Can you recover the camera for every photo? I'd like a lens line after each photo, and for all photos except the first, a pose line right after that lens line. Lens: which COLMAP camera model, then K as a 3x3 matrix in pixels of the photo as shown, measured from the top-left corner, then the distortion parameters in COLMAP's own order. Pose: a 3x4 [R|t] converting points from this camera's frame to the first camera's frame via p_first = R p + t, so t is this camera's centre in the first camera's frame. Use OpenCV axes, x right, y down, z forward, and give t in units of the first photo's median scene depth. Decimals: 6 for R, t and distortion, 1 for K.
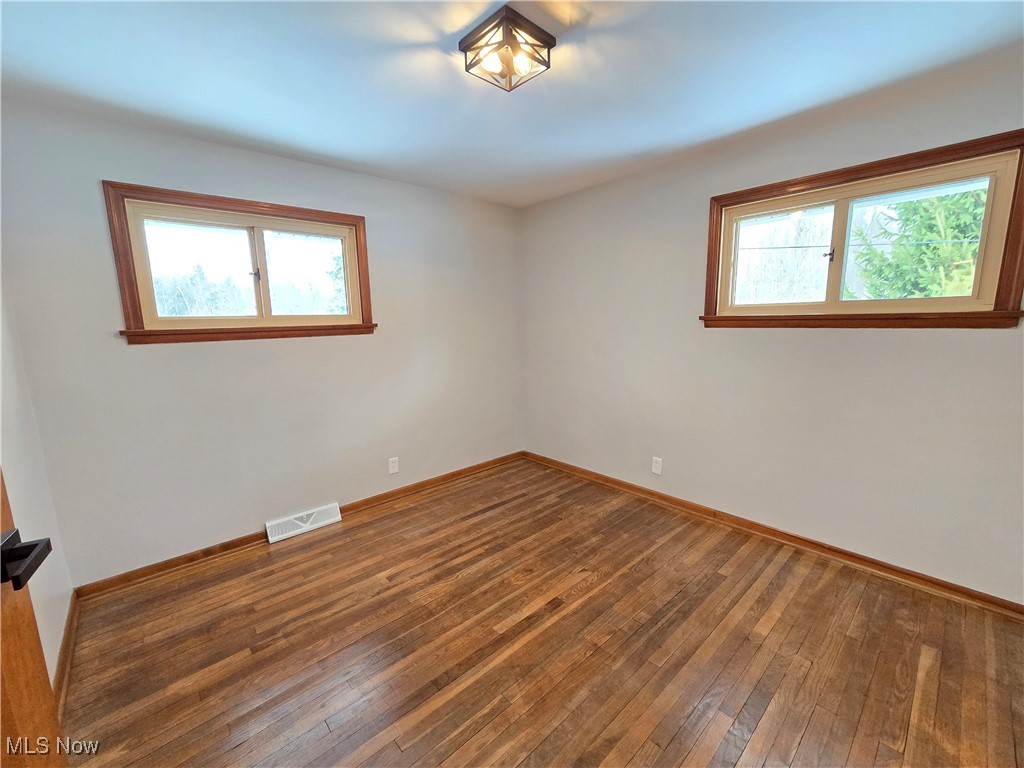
lens RADIAL K [[419.3, 0, 512.2], [0, 419.3, 387.9], [0, 0, 1]] dist [-0.005997, 0.000687]
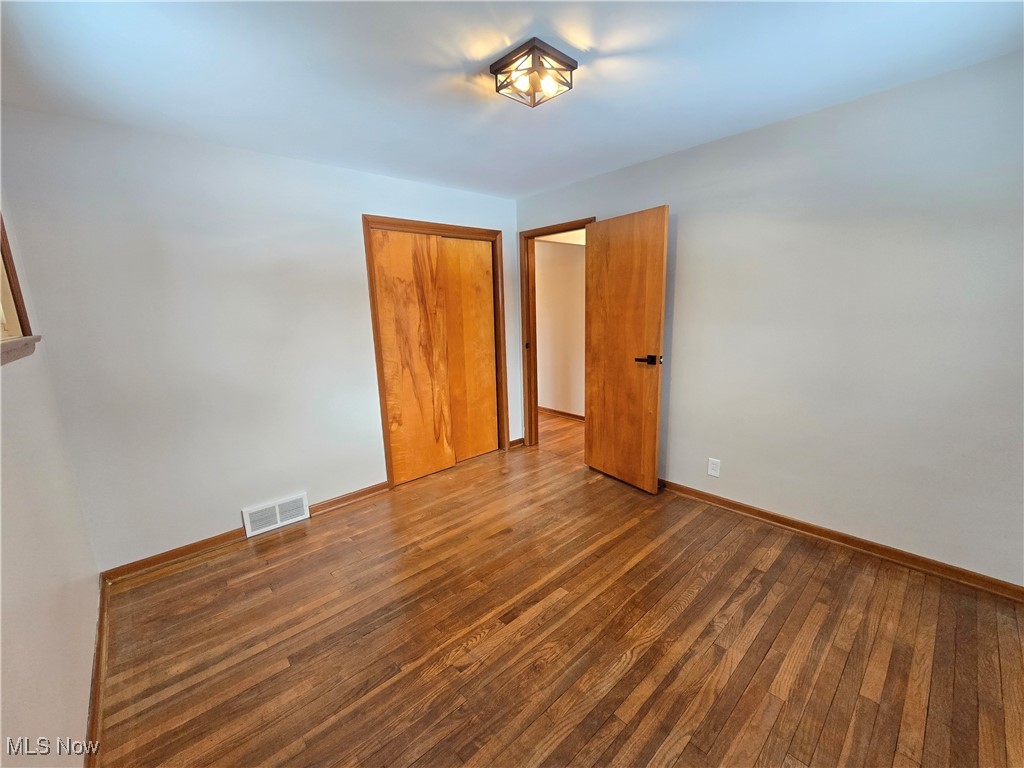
lens RADIAL K [[419.3, 0, 512.2], [0, 419.3, 387.9], [0, 0, 1]] dist [-0.005997, 0.000687]
pose [[-0.998517, 0.053564, 0.009755, 0.056530], [0.053569, 0.934561, 0.351747, -0.299107], [0.009724, 0.351748, -0.936044, 1.665380]]
